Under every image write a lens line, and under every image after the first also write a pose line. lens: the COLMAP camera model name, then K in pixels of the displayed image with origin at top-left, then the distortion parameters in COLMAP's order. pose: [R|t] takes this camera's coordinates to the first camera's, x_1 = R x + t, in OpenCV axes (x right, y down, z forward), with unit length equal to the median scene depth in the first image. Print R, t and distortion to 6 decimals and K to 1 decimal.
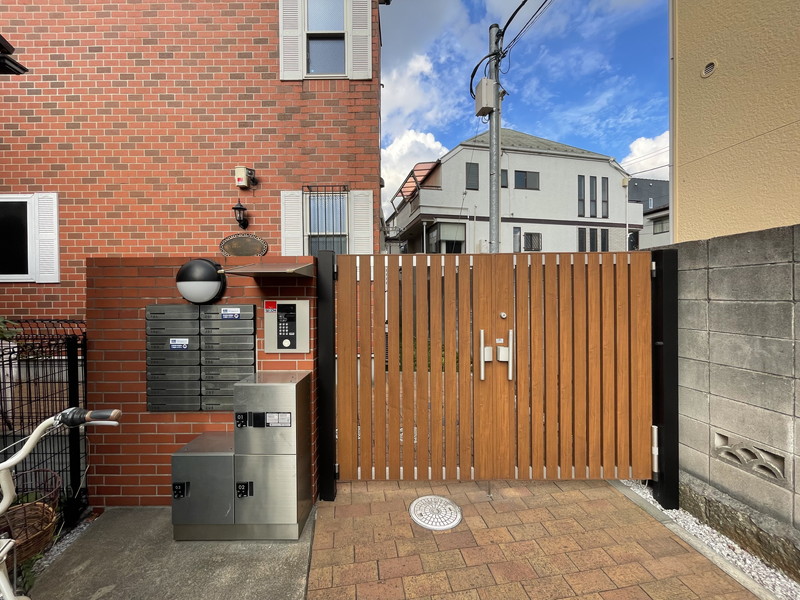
lens RADIAL K [[327.1, 0, 403.4], [0, 327.1, 301.6], [0, 0, 1]] dist [-0.008284, 0.000695]
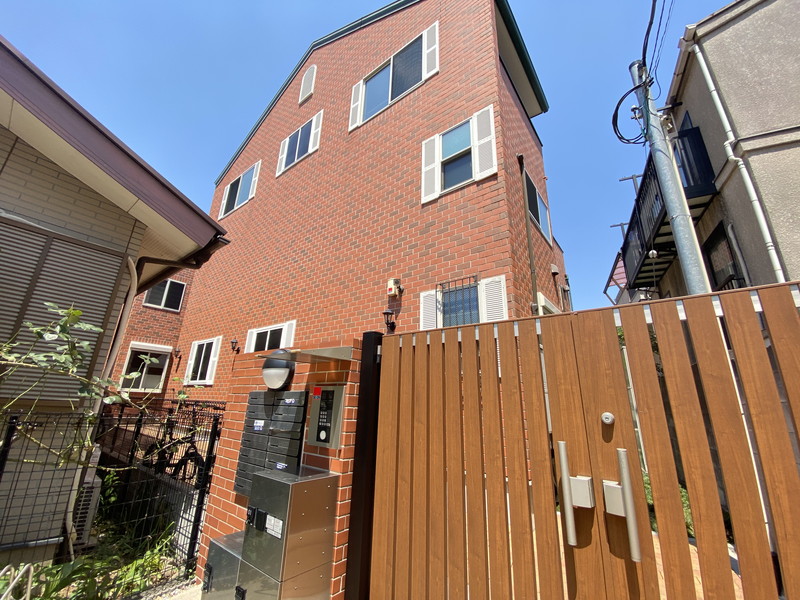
lens RADIAL K [[325.6, 0, 398.3], [0, 325.6, 300.0], [0, 0, 1]] dist [-0.008981, -0.001790]
pose [[0.781711, -0.160998, -0.602501, 0.410037], [-0.048592, 0.947442, -0.316217, 0.045568], [0.621745, 0.276467, 0.732802, 0.358068]]
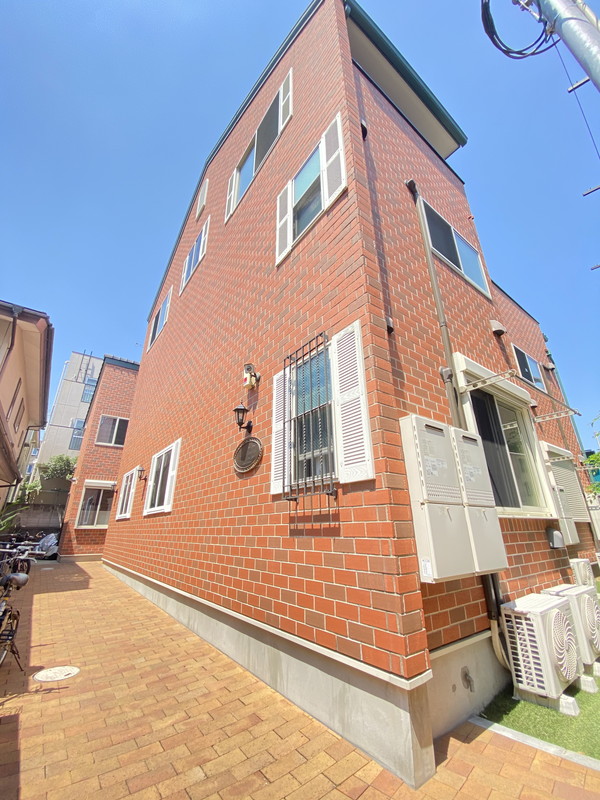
lens RADIAL K [[325.6, 0, 299.8], [0, 325.6, 398.2], [0, 0, 1]] dist [-0.008981, -0.001790]
pose [[0.594079, -0.300298, -0.746252, 0.456162], [-0.007357, 0.925637, -0.378340, 0.009637], [0.804373, 0.230254, 0.547692, 1.262089]]
